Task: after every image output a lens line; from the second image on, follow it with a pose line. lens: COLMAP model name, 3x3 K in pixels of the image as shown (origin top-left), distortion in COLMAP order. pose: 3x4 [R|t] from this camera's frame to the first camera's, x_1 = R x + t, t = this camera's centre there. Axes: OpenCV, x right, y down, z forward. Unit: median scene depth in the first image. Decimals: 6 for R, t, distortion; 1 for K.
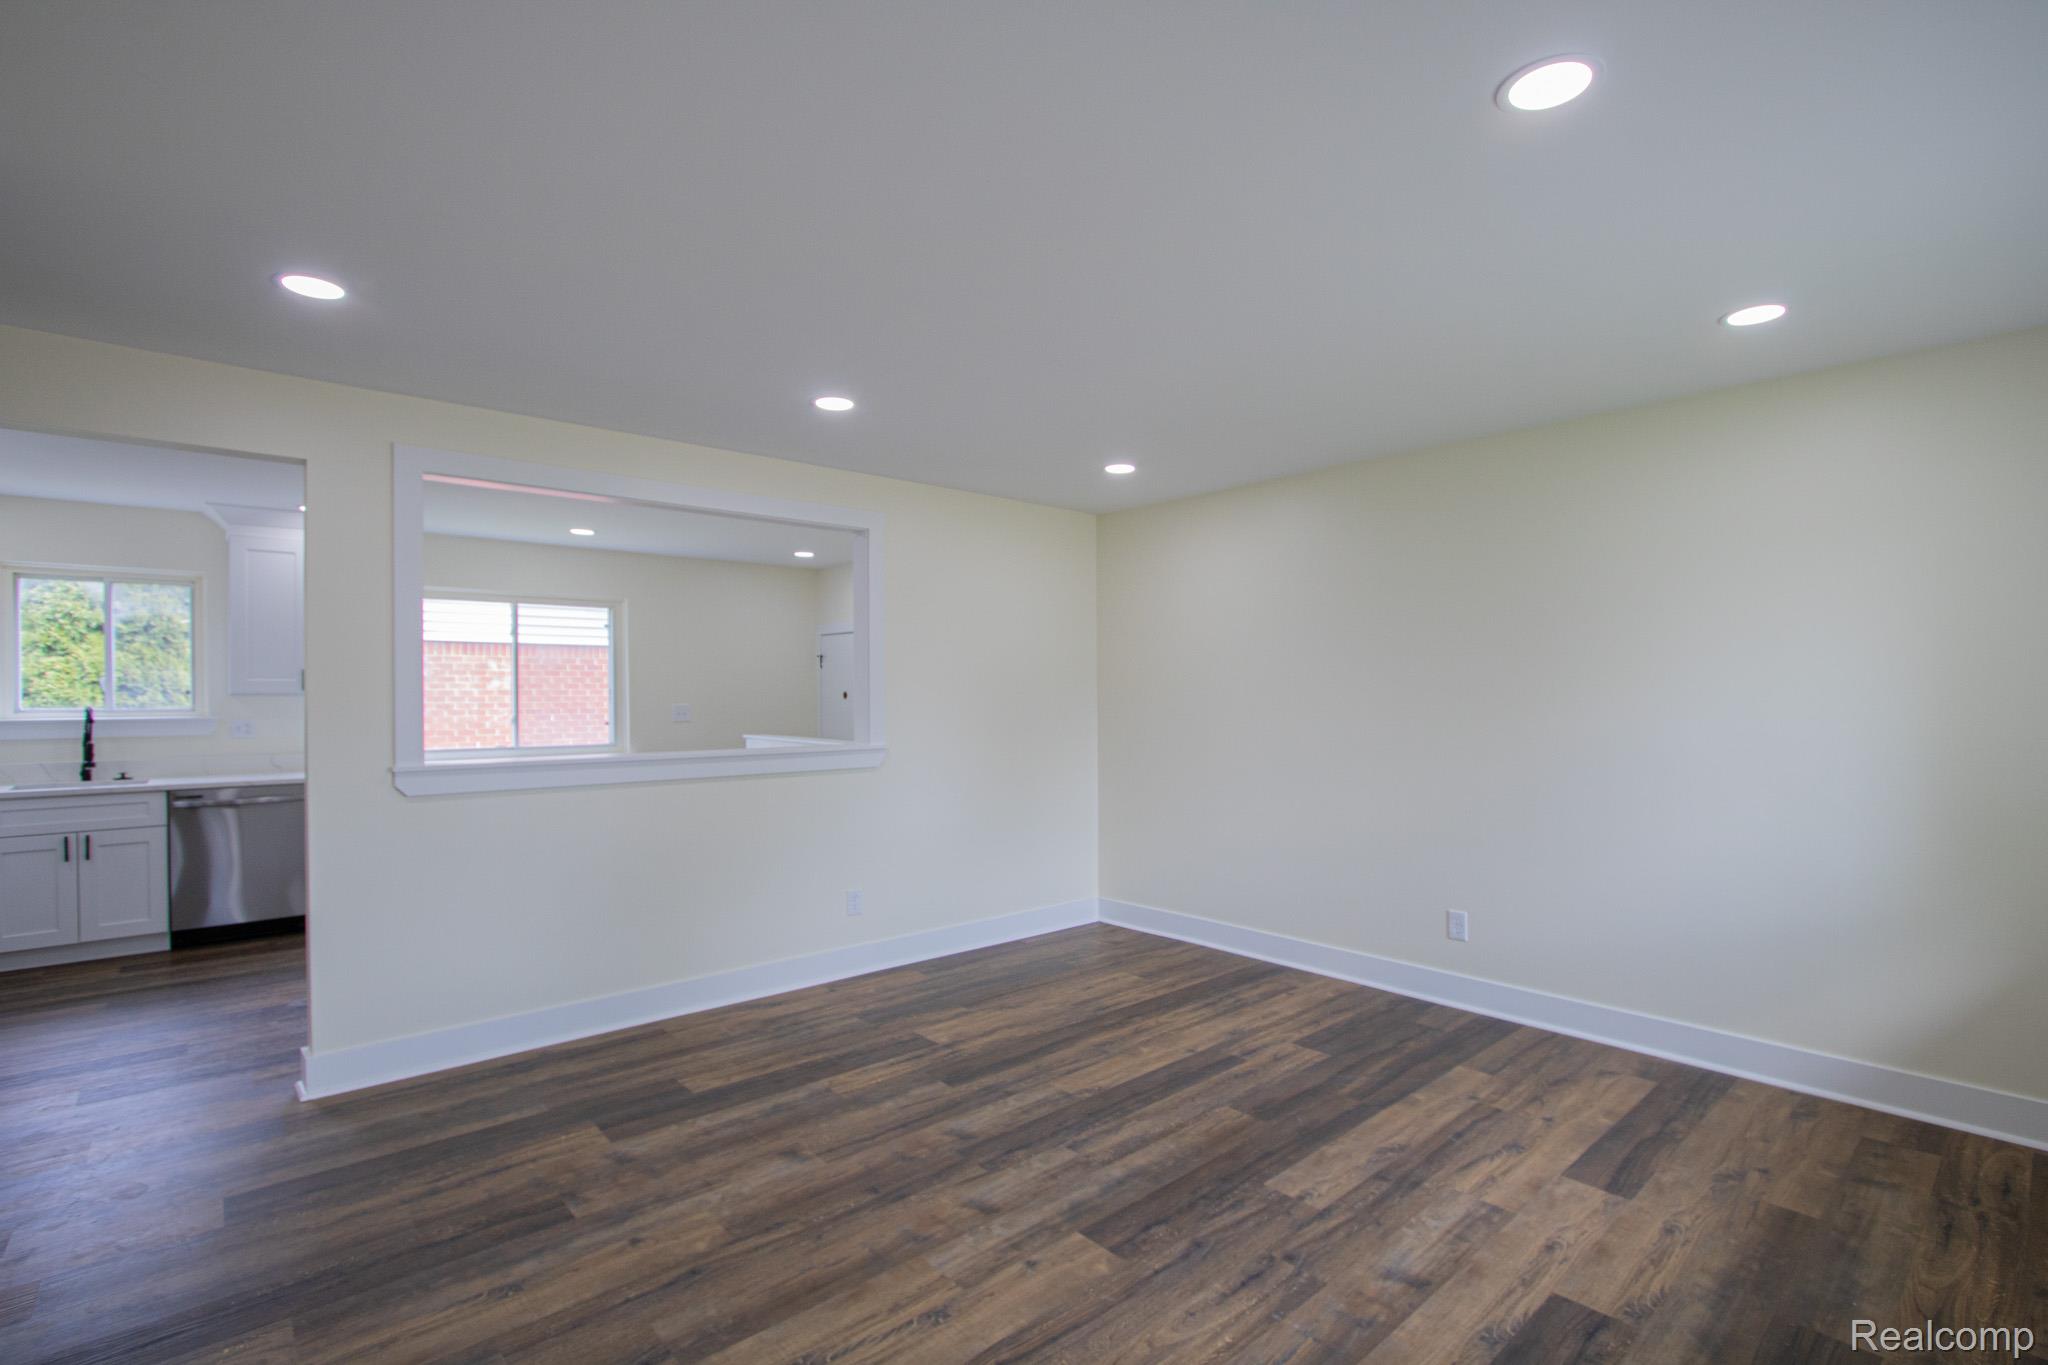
lens RADIAL K [[949.4, 0, 1044.9], [0, 949.4, 693.2], [0, 0, 1]] dist [-0.014571, -0.000921]
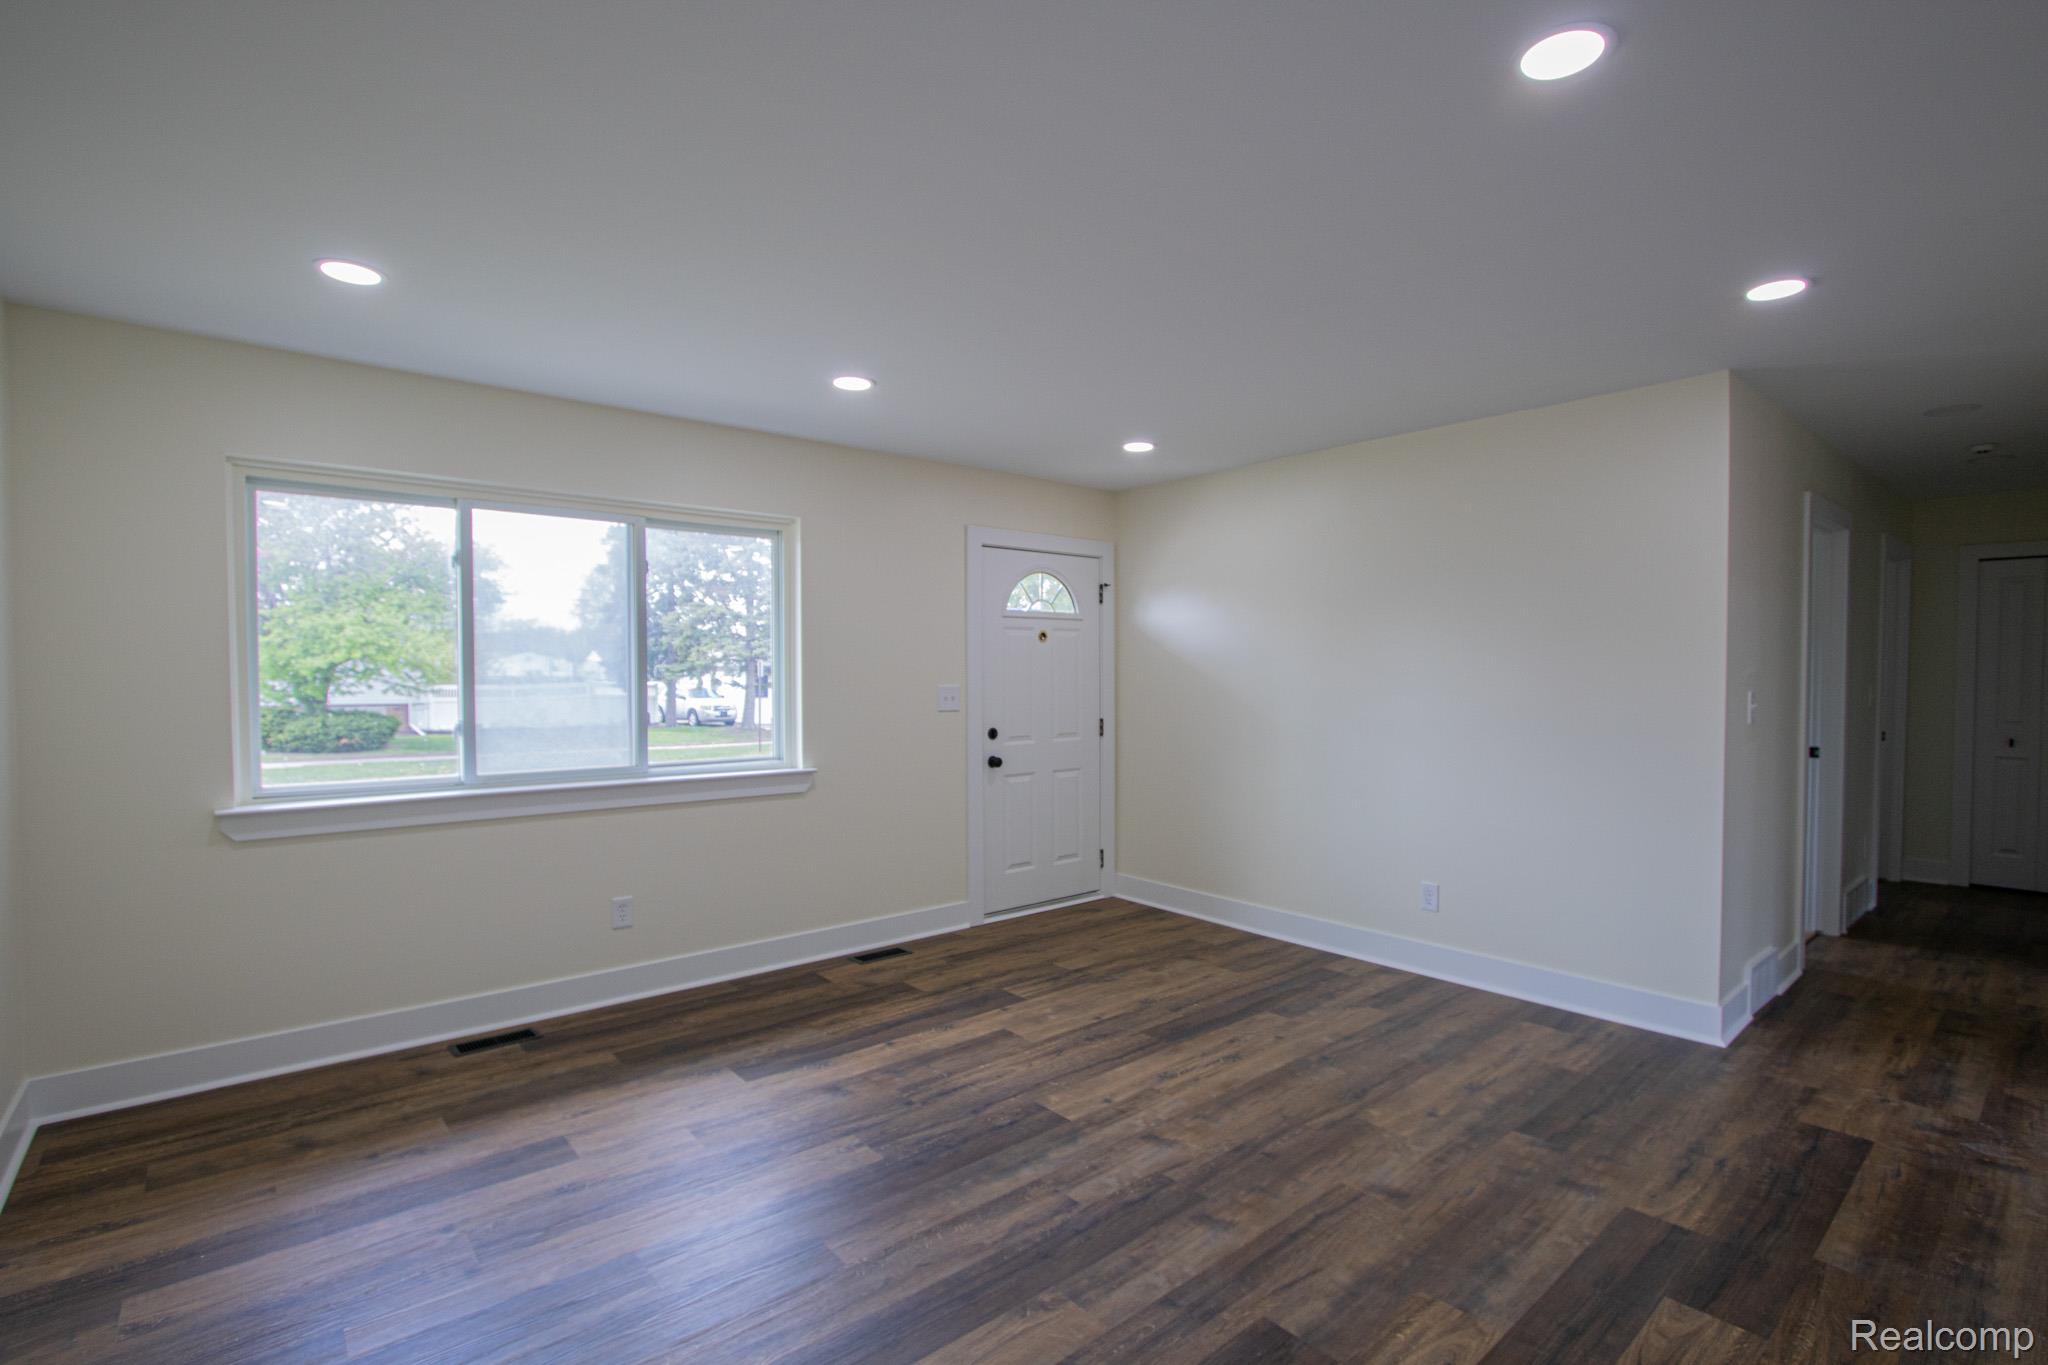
lens RADIAL K [[949.4, 0, 1036.2], [0, 949.4, 686.7], [0, 0, 1]] dist [-0.014571, -0.000921]
pose [[-0.999532, 0.003743, 0.030351, 0.024687], [0.004249, 0.999853, 0.016608, 0.001321], [-0.030285, 0.016729, -0.999401, 1.335198]]
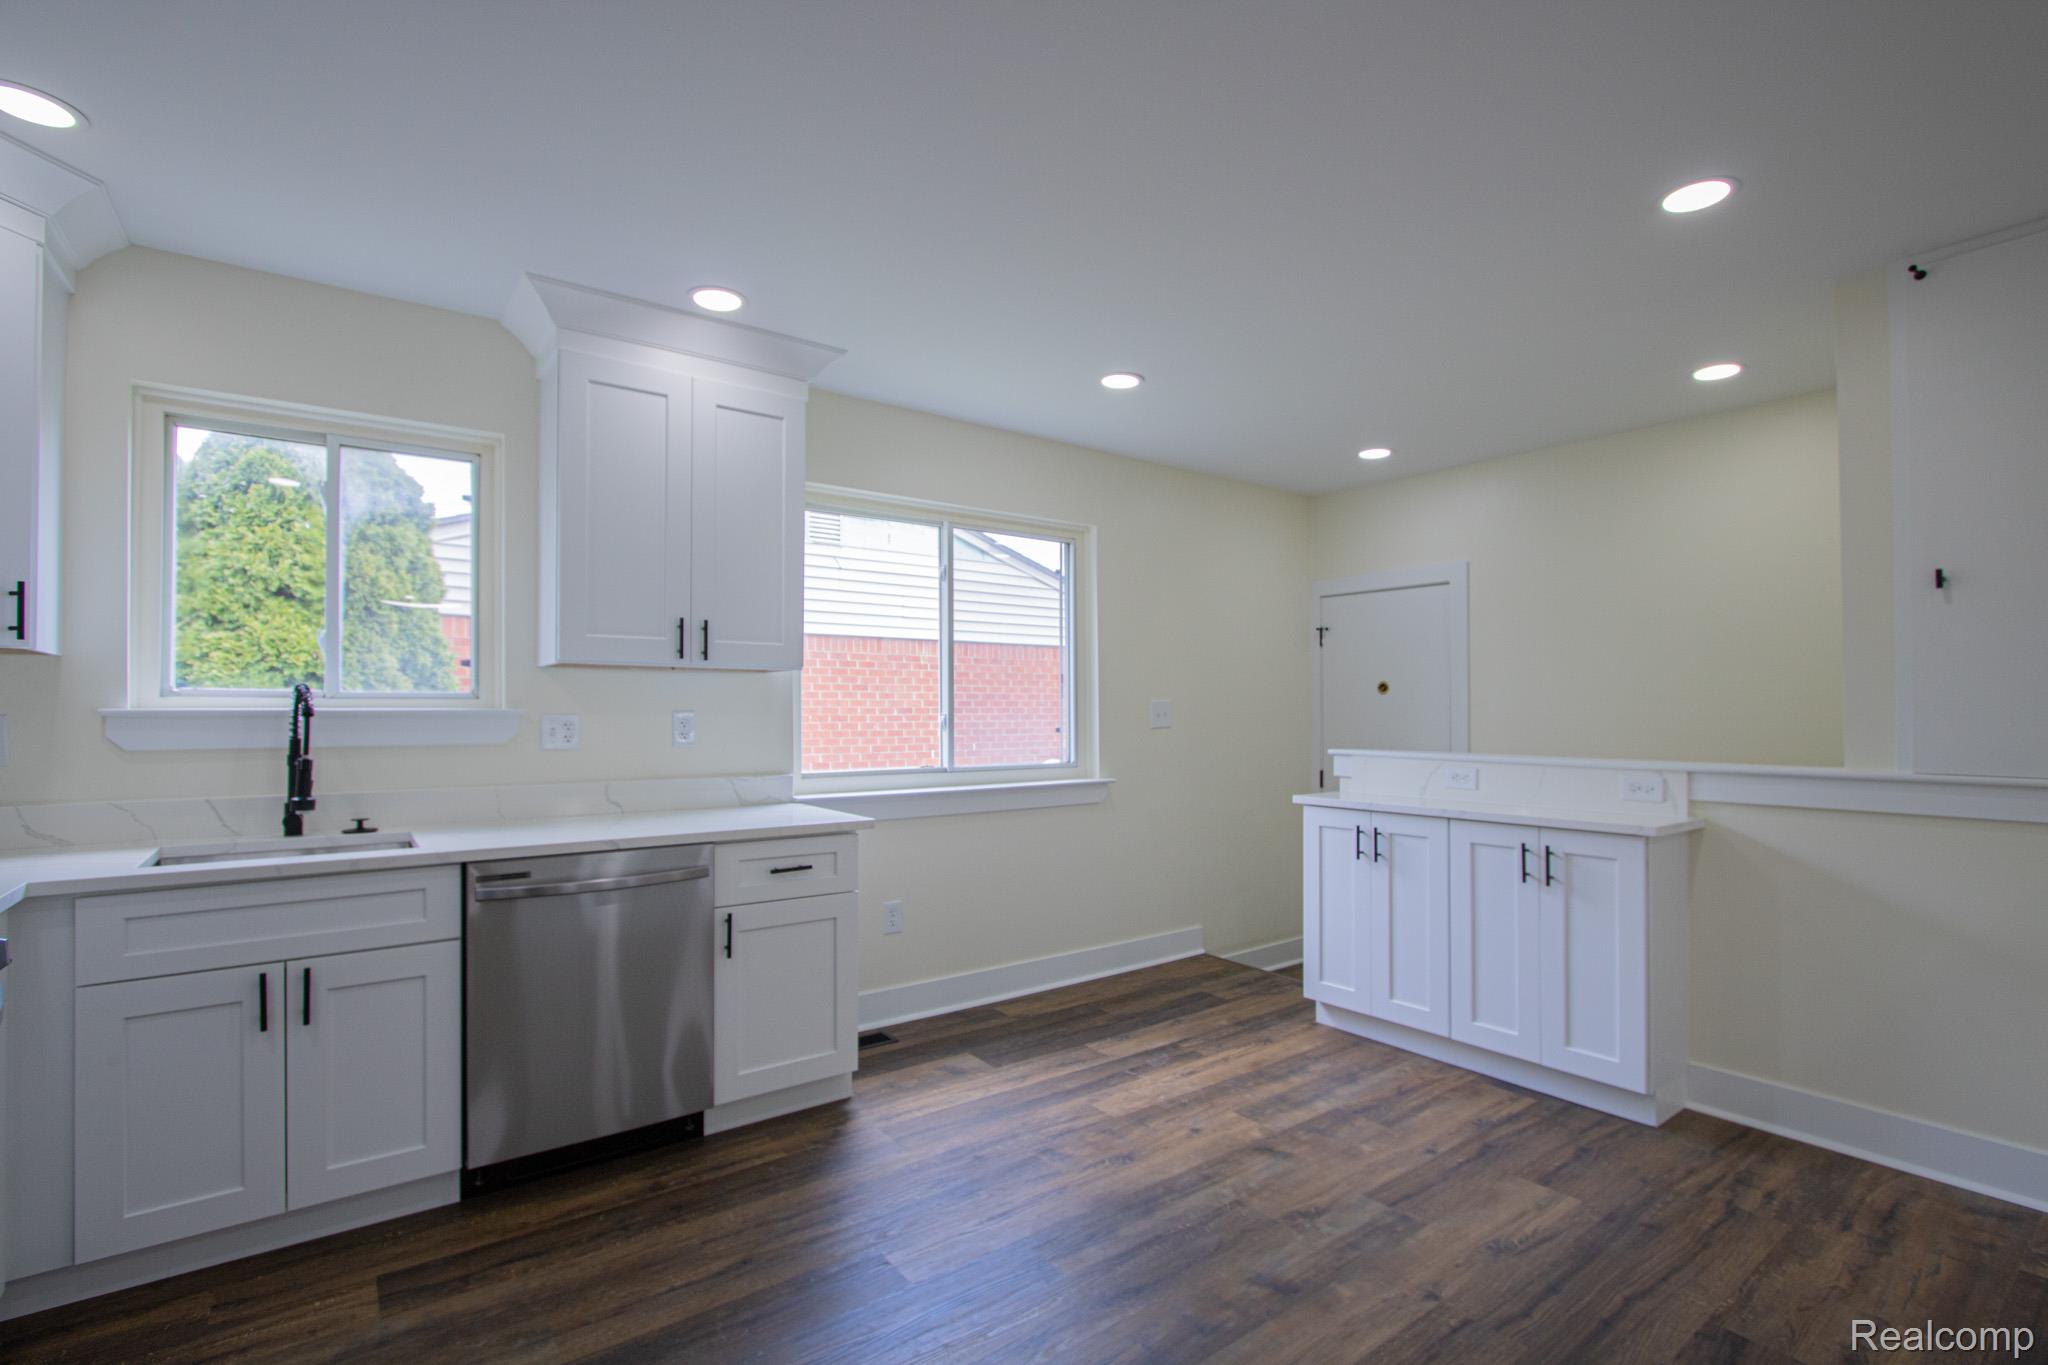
lens RADIAL K [[949.4, 0, 1025.3], [0, 949.4, 692.9], [0, 0, 1]] dist [-0.014571, -0.000921]
pose [[0.995262, -0.000025, -0.097225, -0.779609], [-0.001890, 0.999806, -0.019607, 0.036505], [0.097207, 0.019698, 0.995069, 0.712299]]
